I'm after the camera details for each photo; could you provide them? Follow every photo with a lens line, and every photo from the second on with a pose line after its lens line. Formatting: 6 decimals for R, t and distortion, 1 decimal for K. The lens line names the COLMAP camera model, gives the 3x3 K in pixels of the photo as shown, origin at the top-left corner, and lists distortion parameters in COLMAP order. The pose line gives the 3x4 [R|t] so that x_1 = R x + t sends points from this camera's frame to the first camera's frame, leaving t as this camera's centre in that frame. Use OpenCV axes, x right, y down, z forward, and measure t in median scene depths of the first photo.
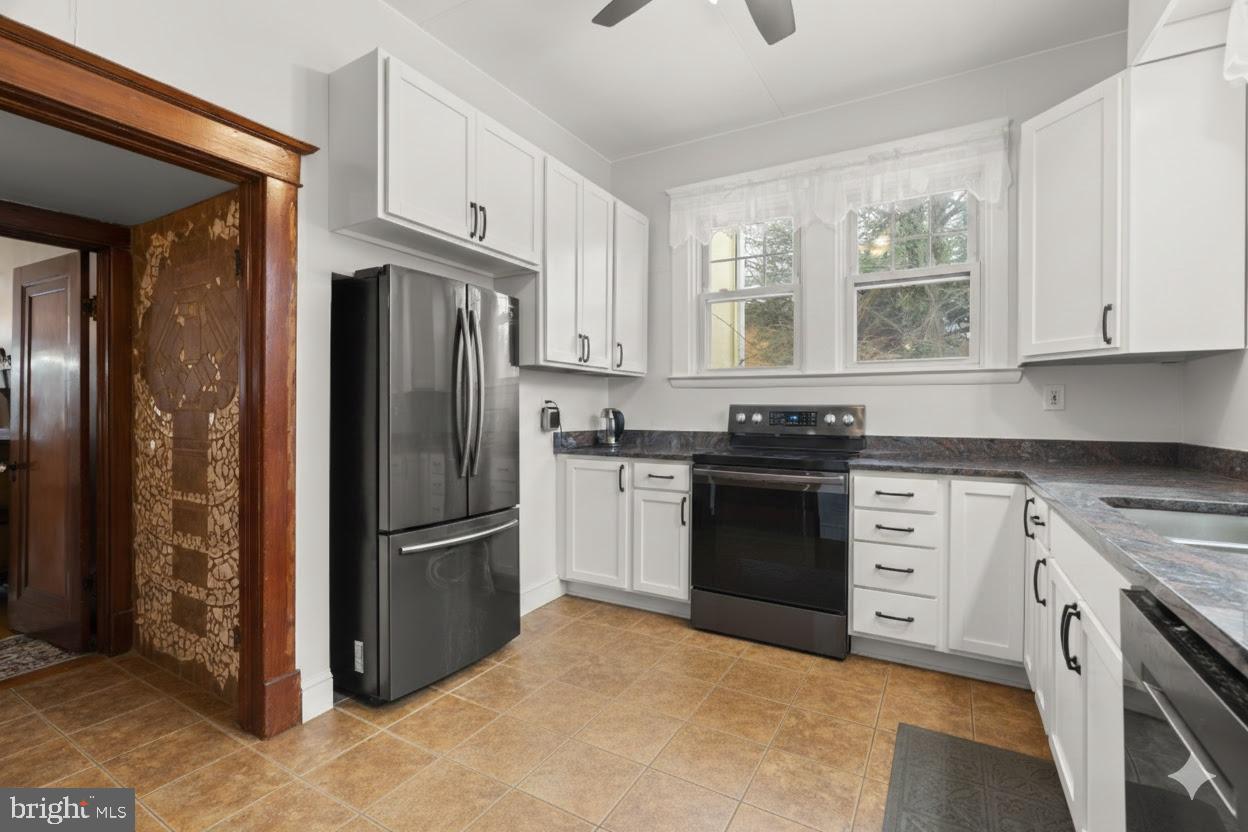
lens RADIAL K [[567.4, 0, 624.0], [0, 567.4, 416.0], [0, 0, 1]] dist [0.000369, 0.000411]
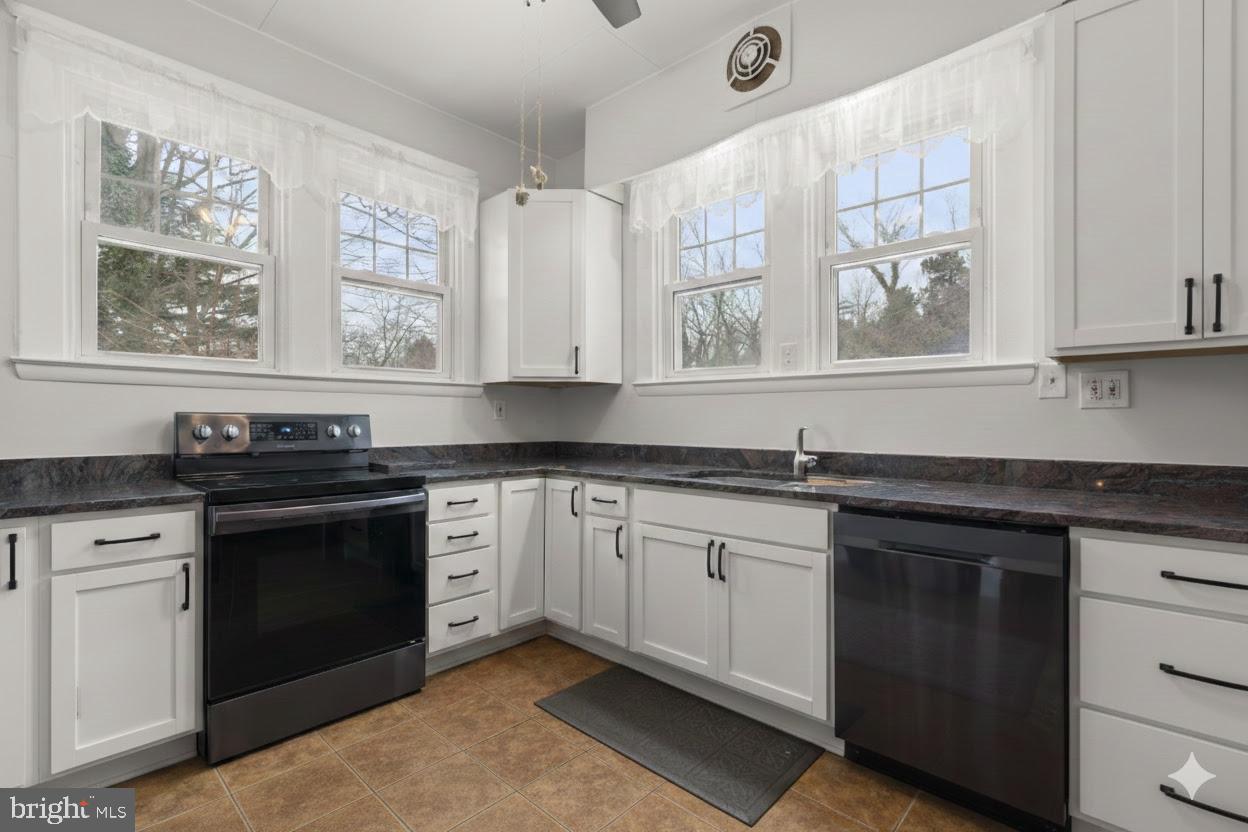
lens RADIAL K [[569.9, 0, 619.7], [0, 569.9, 421.3], [0, 0, 1]] dist [0.000498, 0.000639]
pose [[0.224633, -0.005599, 0.974427, -0.411590], [0.007885, 0.999961, 0.003927, -0.009349], [-0.974412, 0.006801, 0.224668, 0.433229]]
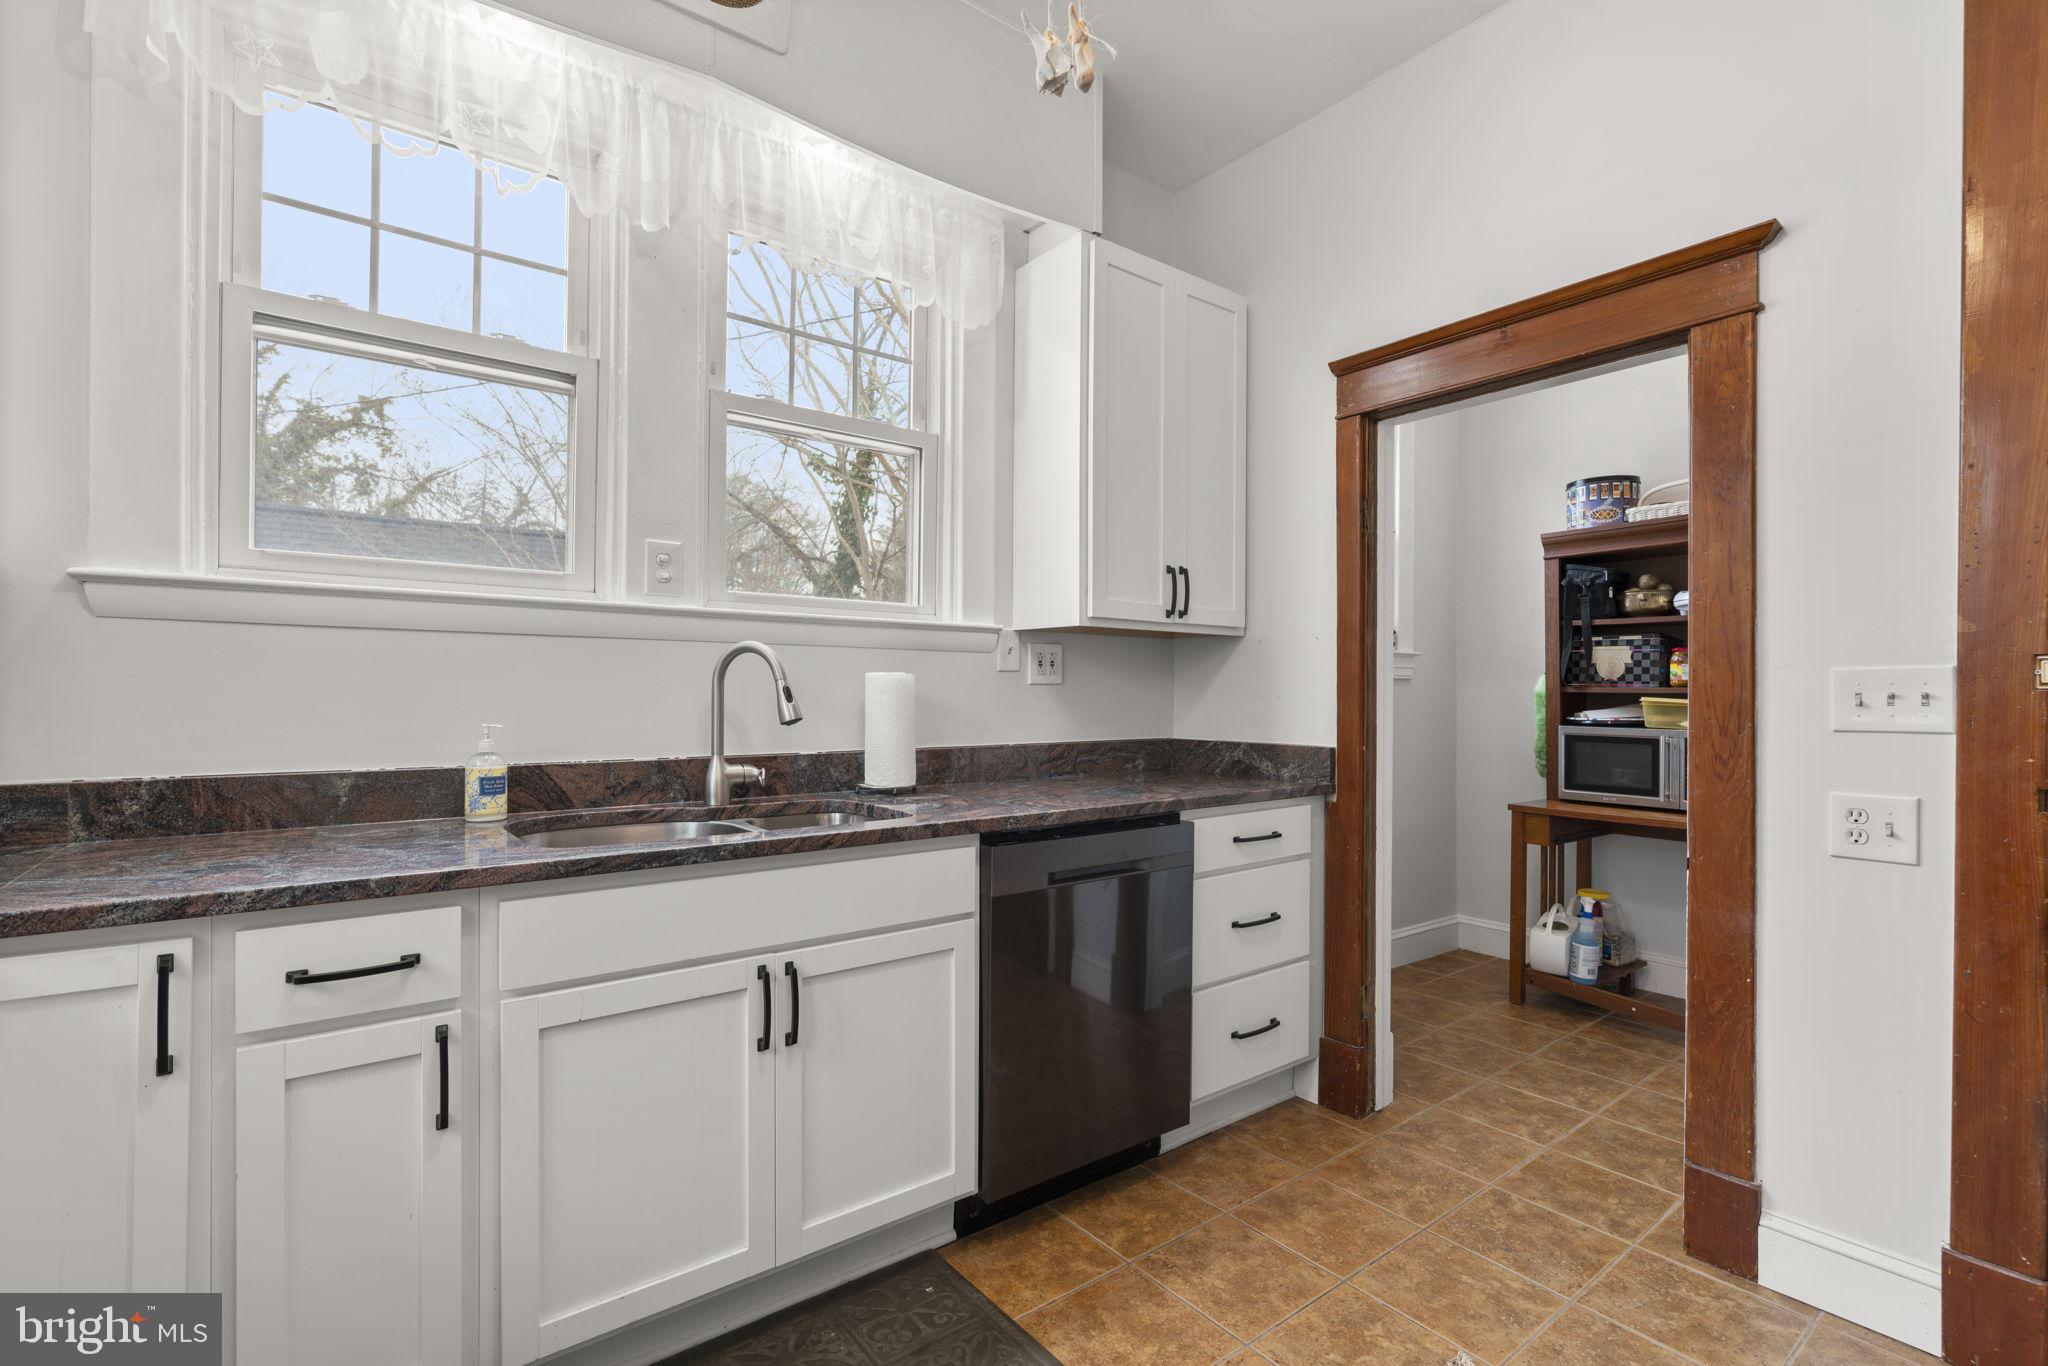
lens RADIAL K [[935.3, 0, 1016.9], [0, 935.3, 691.8], [0, 0, 1]] dist [0.000498, 0.000639]
pose [[-0.924812, -0.008265, 0.380334, 0.016346], [-0.004518, 0.999932, 0.010742, -0.019729], [-0.380397, 0.008216, -0.924787, 0.966483]]
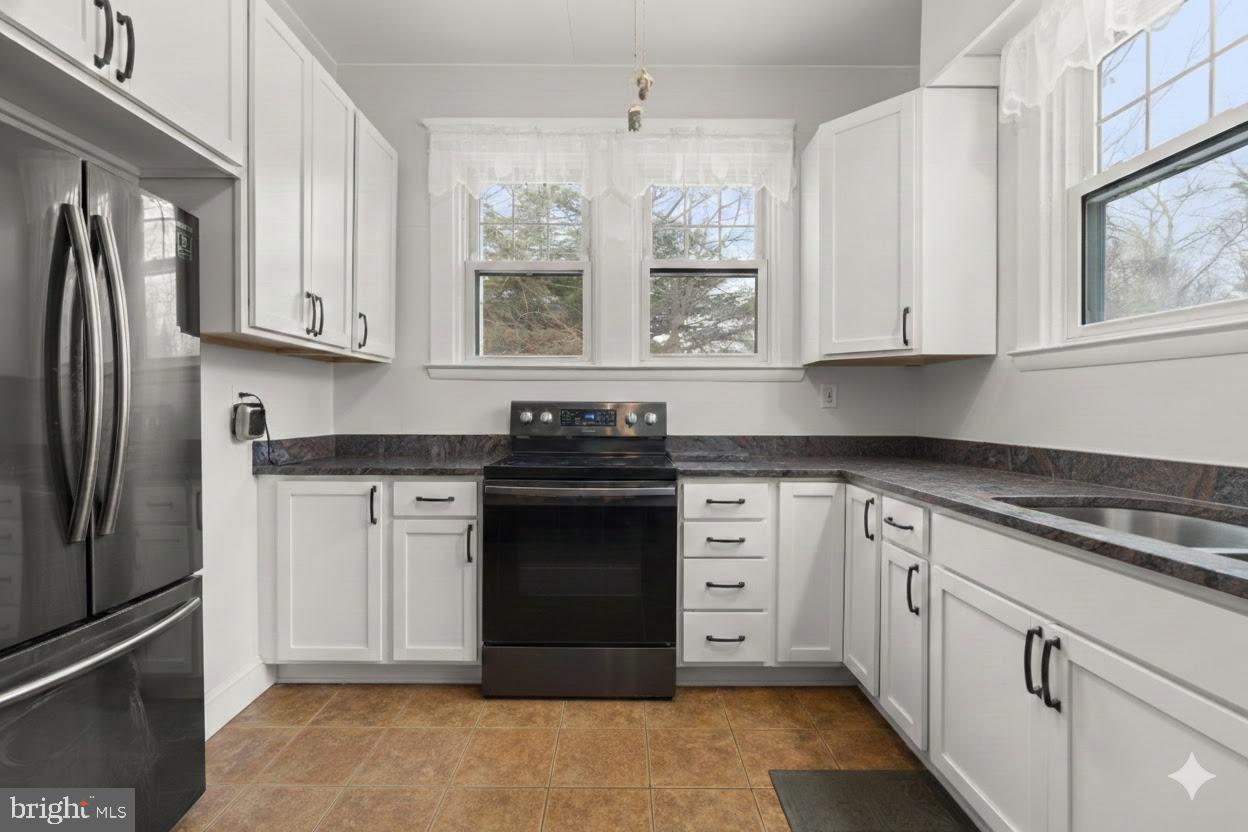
lens RADIAL K [[559.2, 0, 622.0], [0, 559.2, 412.3], [0, 0, 1]] dist [-0.003525, 0.000449]
pose [[0.864167, -0.004607, 0.503185, -0.096775], [0.004894, 0.999988, 0.000750, -0.004487], [-0.503182, 0.001815, 0.864178, 0.280992]]
